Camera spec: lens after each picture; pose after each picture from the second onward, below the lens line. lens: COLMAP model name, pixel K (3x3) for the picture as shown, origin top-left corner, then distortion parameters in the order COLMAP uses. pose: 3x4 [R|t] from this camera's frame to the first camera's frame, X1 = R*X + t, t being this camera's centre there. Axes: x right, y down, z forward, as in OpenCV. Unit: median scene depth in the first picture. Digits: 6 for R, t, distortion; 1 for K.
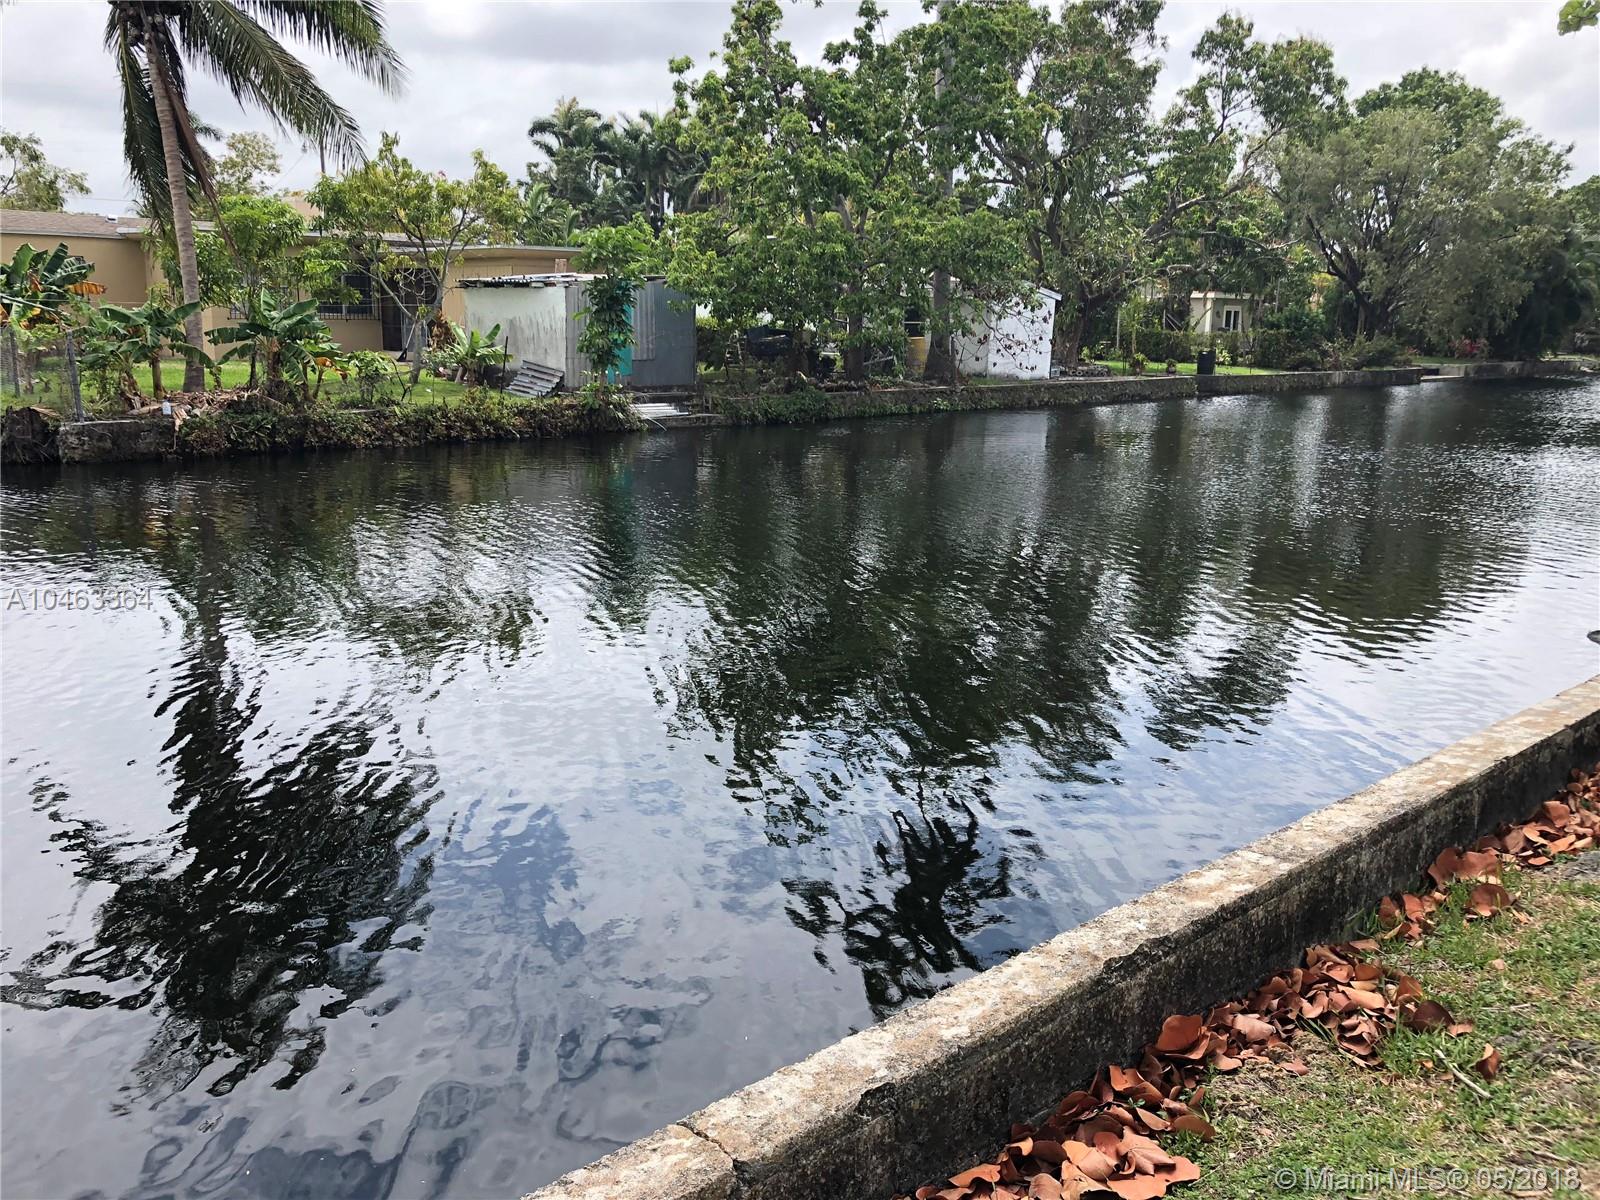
lens RADIAL K [[1261.3, 0, 800.0], [0, 1261.3, 600.0], [0, 0, 1]] dist [-0.039739, -0.000337]
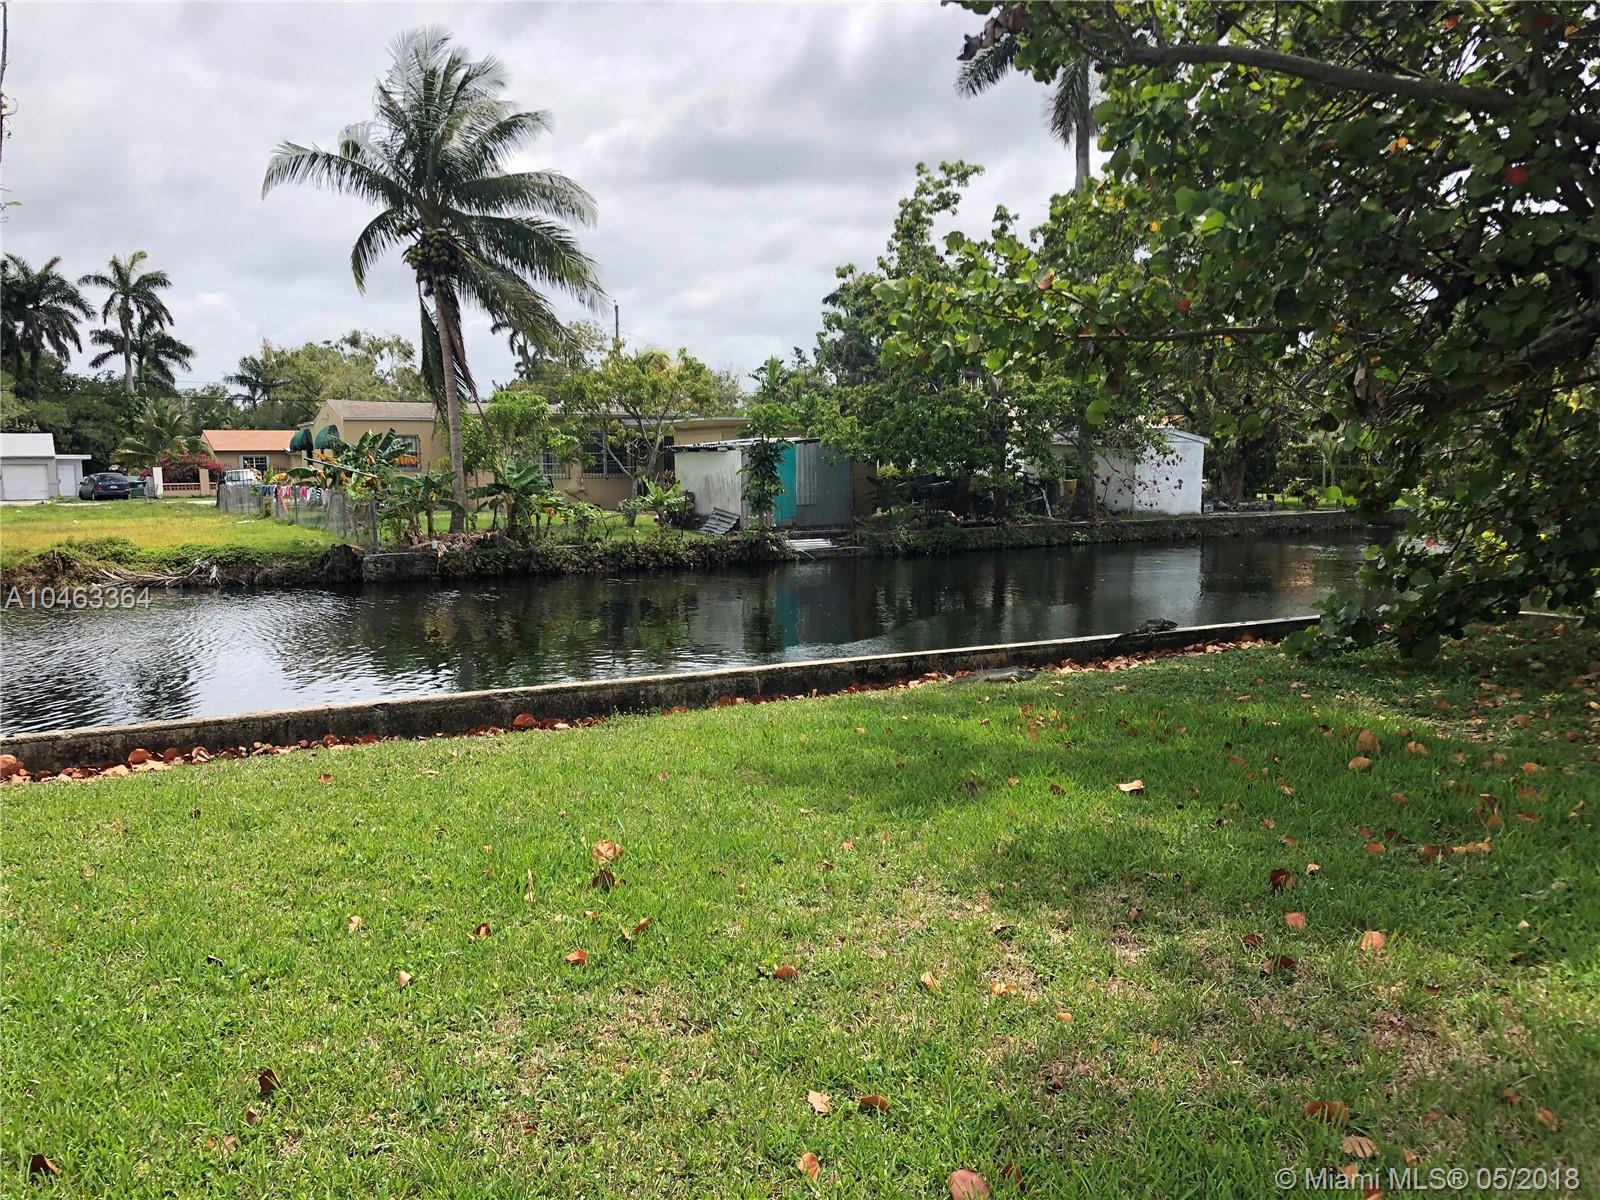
lens RADIAL K [[1261.3, 0, 800.0], [0, 1261.3, 600.0], [0, 0, 1]] dist [-0.039739, -0.000337]
pose [[0.968048, -0.004885, -0.250718, 0.203917], [-0.023863, 0.993479, -0.111494, 0.047100], [0.249628, 0.113915, 0.961618, -0.213296]]
